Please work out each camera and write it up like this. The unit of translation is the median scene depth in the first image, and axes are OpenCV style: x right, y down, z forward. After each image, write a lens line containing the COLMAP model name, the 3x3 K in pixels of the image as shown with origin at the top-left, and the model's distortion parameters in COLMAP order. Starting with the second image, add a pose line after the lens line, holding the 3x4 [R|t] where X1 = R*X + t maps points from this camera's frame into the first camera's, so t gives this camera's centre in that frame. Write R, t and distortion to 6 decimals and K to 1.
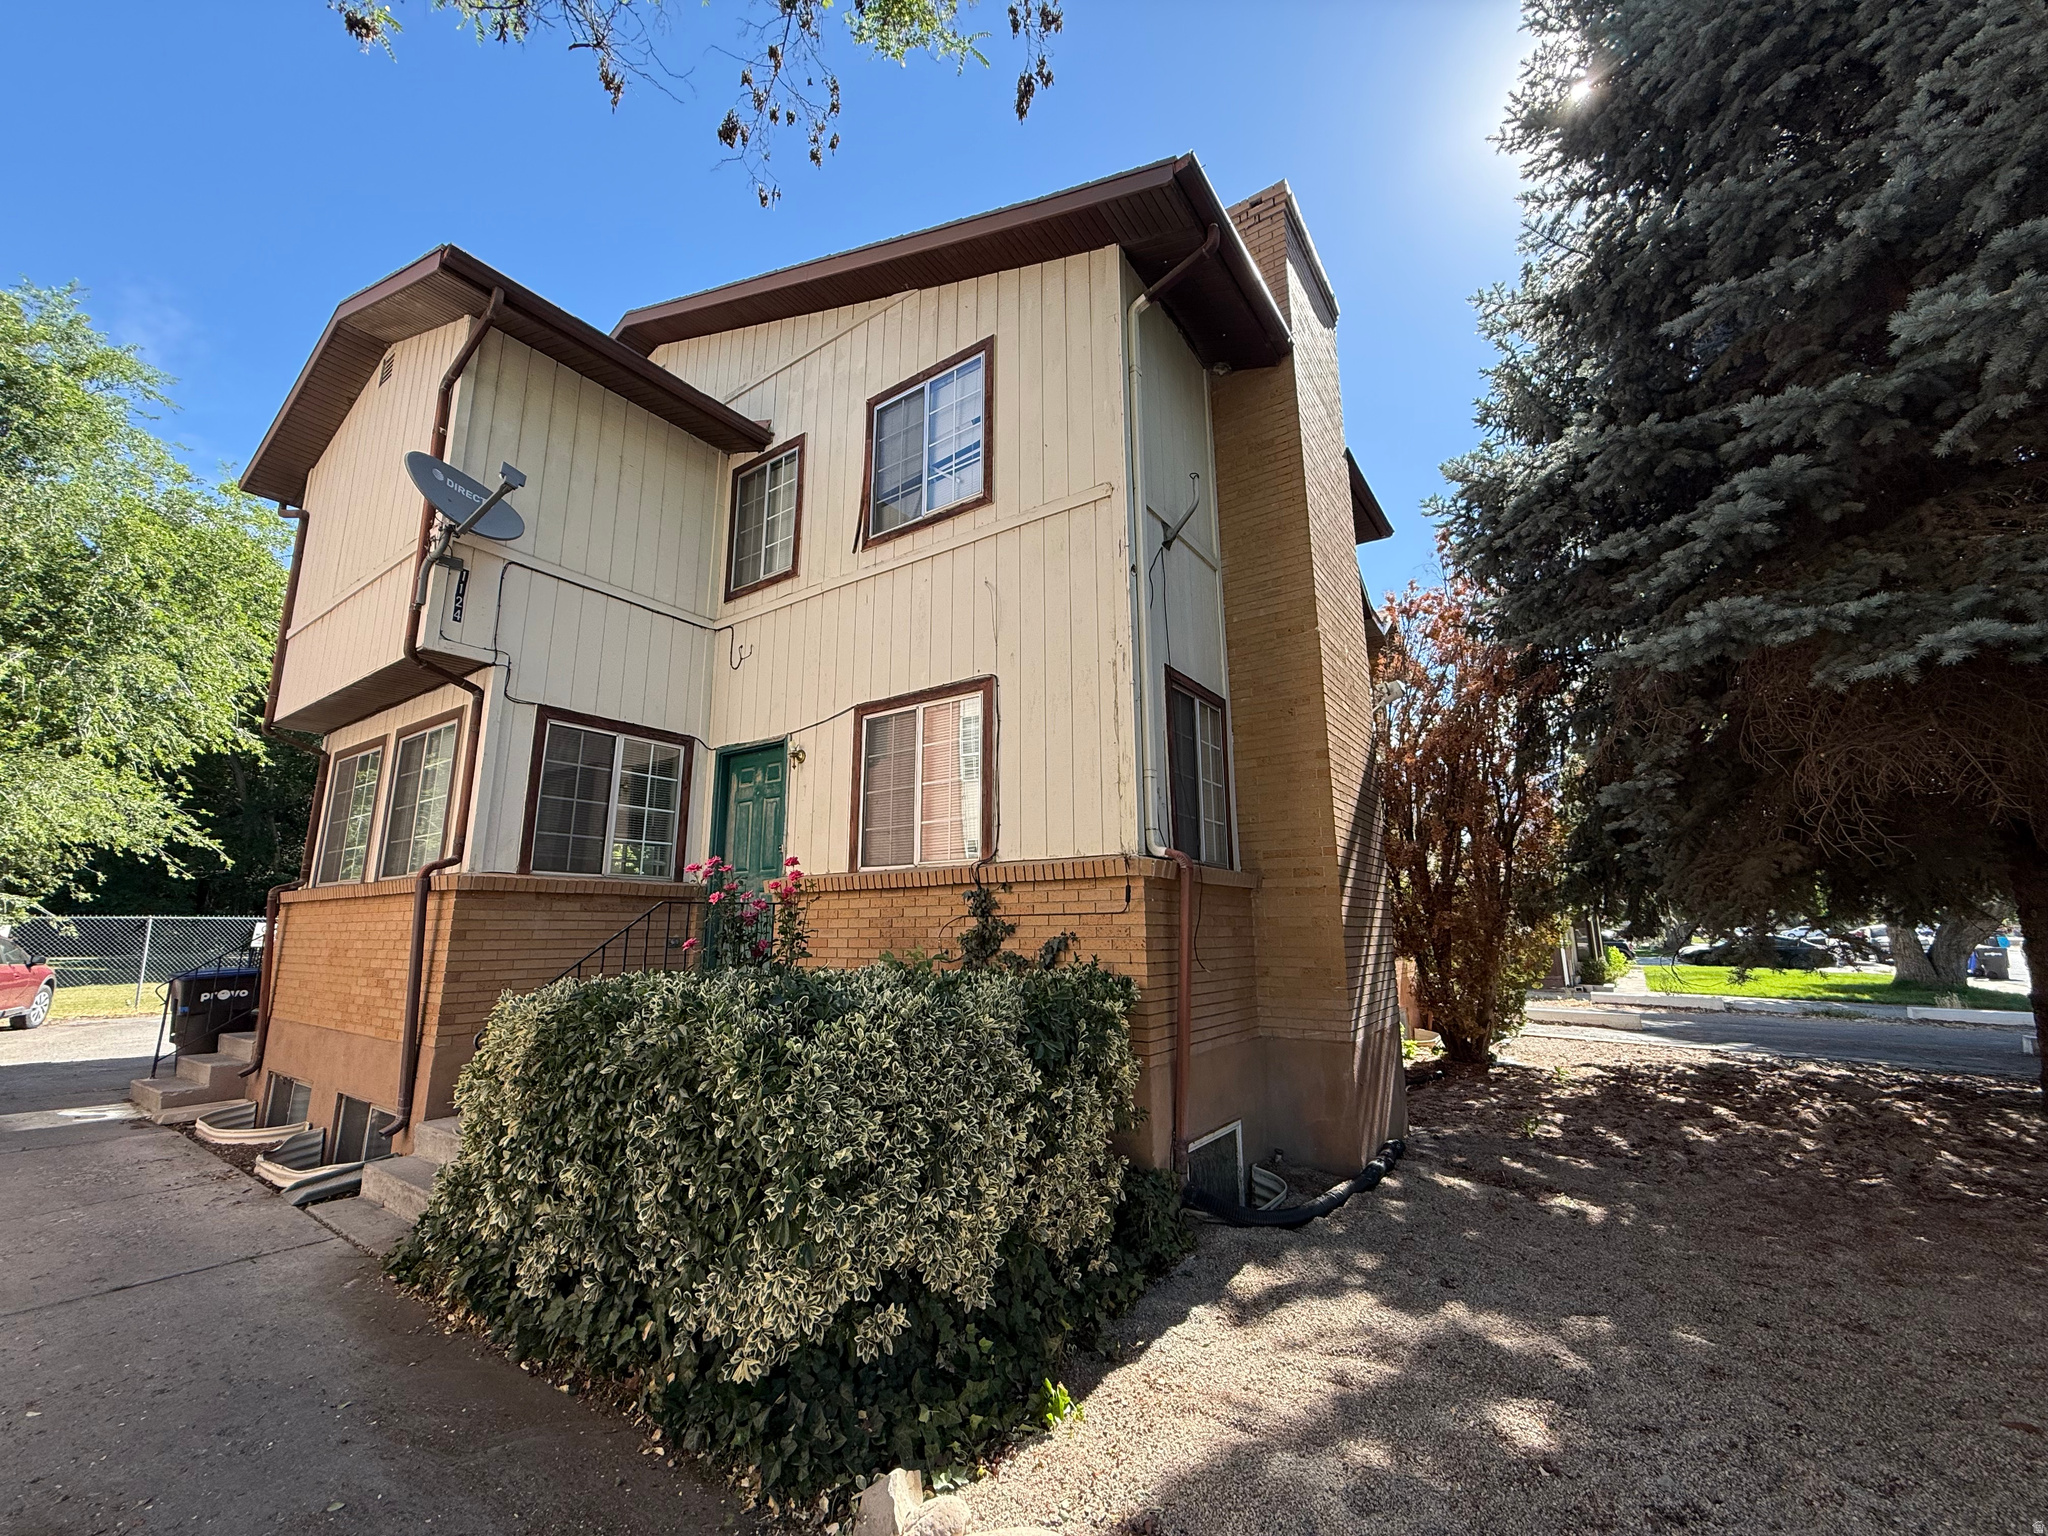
lens RADIAL K [[813.3, 0, 1025.7], [0, 813.3, 769.0], [0, 0, 1]] dist [0.001464, -0.000507]
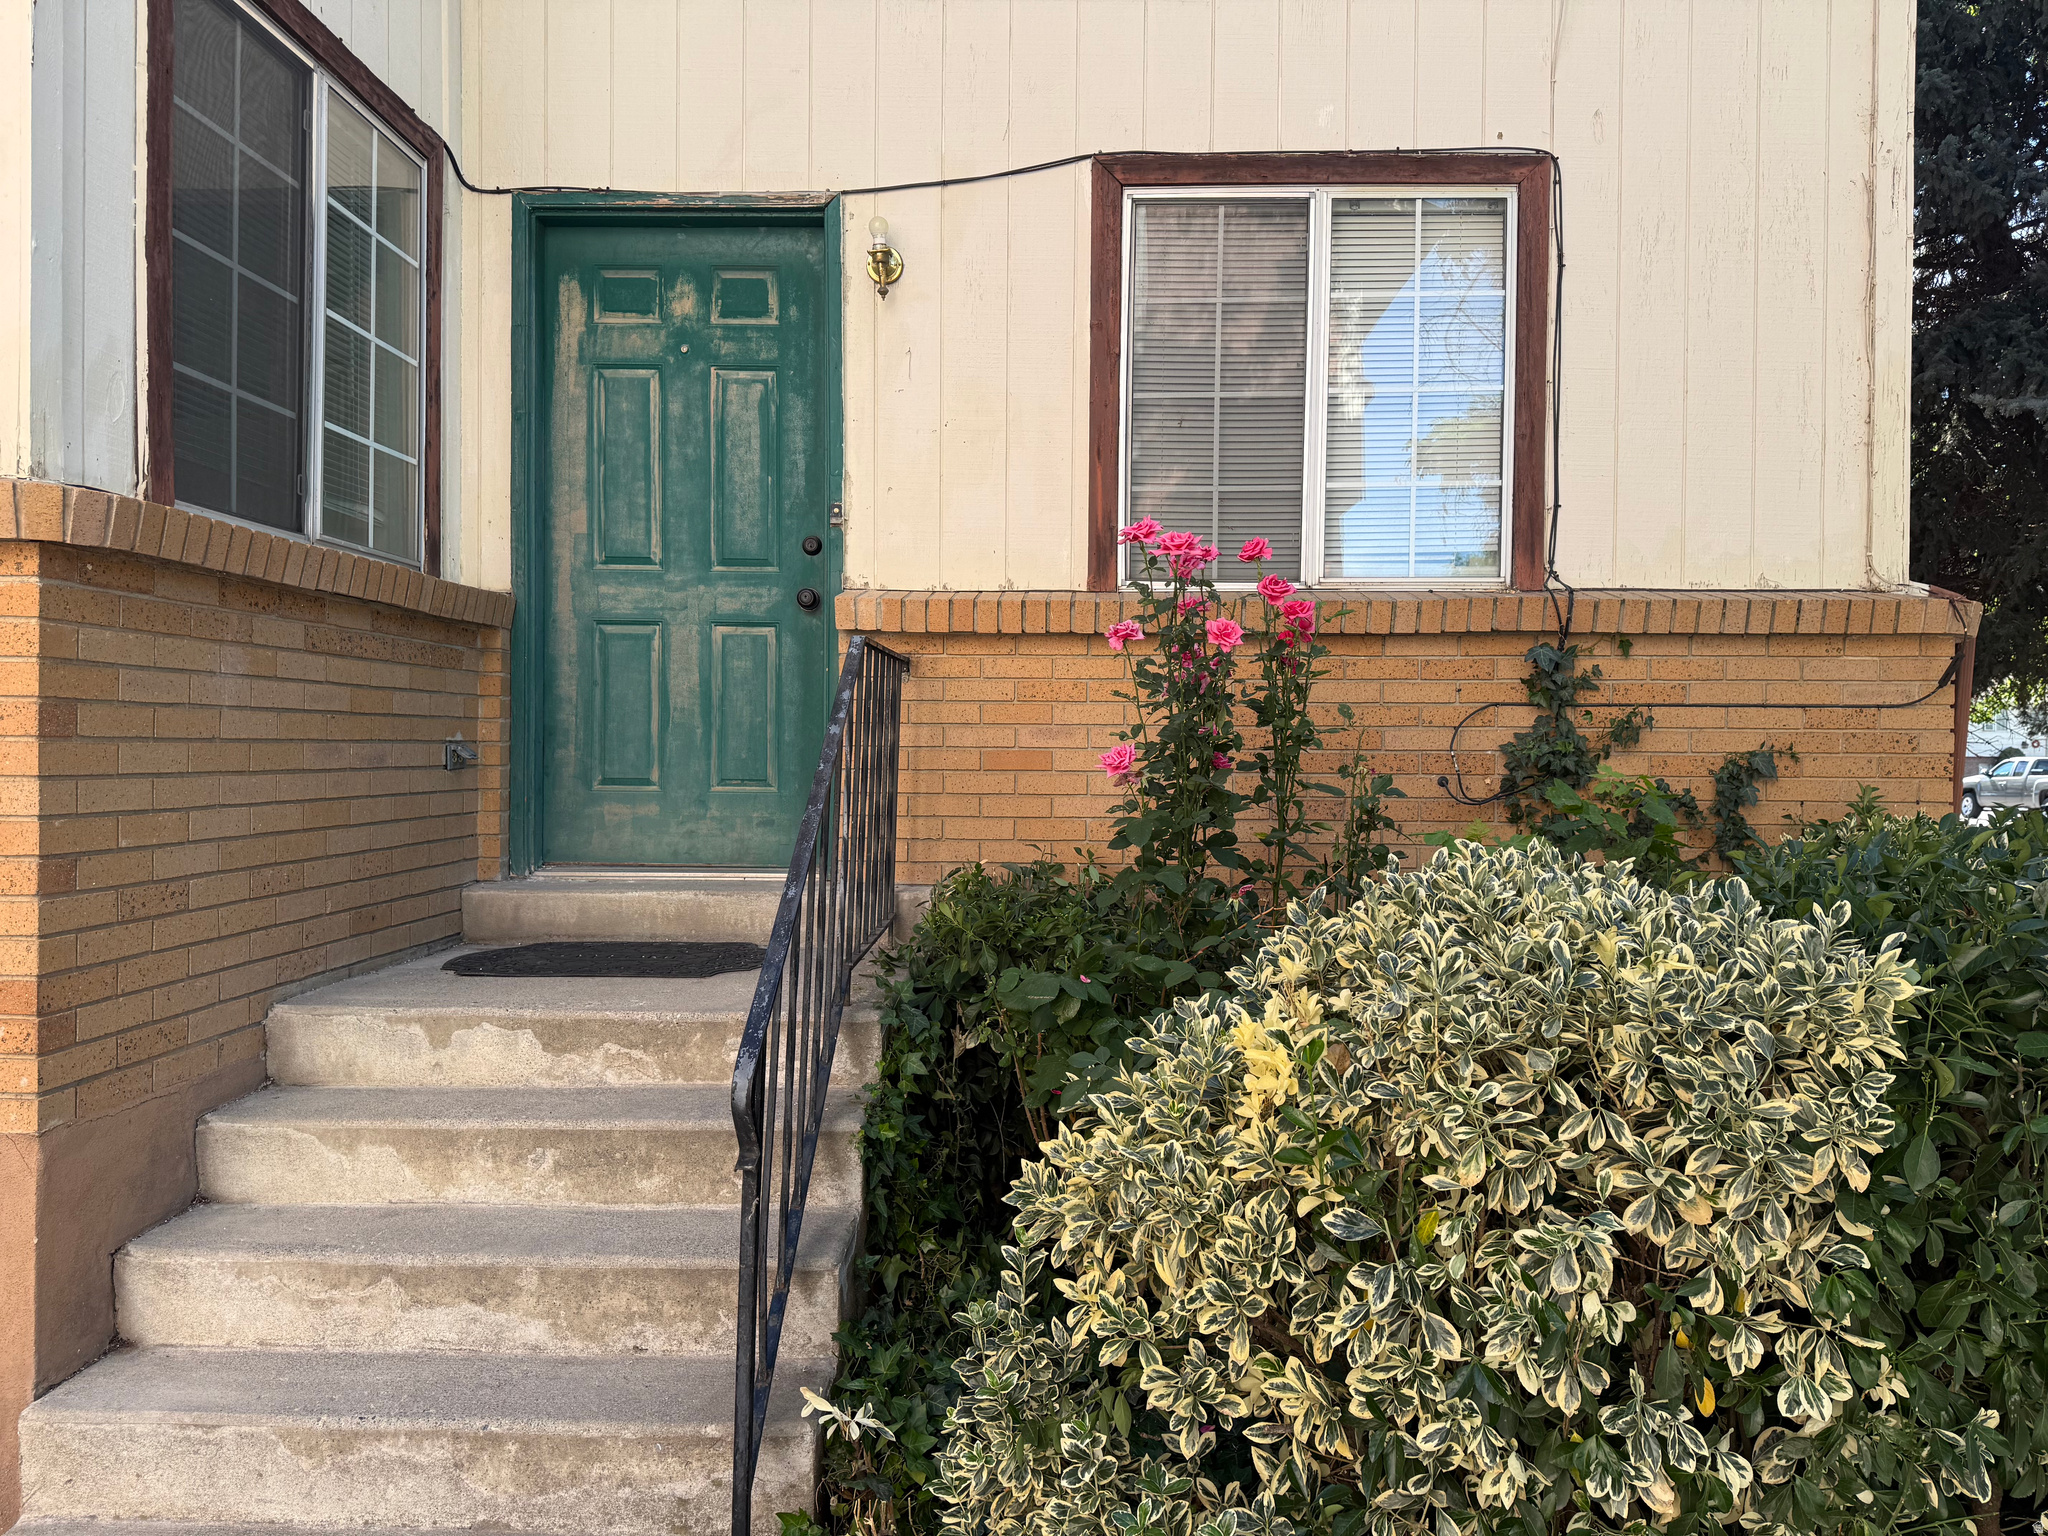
lens RADIAL K [[1453.1, 0, 1026.8], [0, 1453.1, 770.4], [0, 0, 1]] dist [0.003534, -0.001906]
pose [[0.833106, 0.003957, 0.553100, -0.636928], [-0.119580, 0.977614, 0.173123, 0.094478], [-0.540033, -0.210369, 0.814929, 0.413694]]
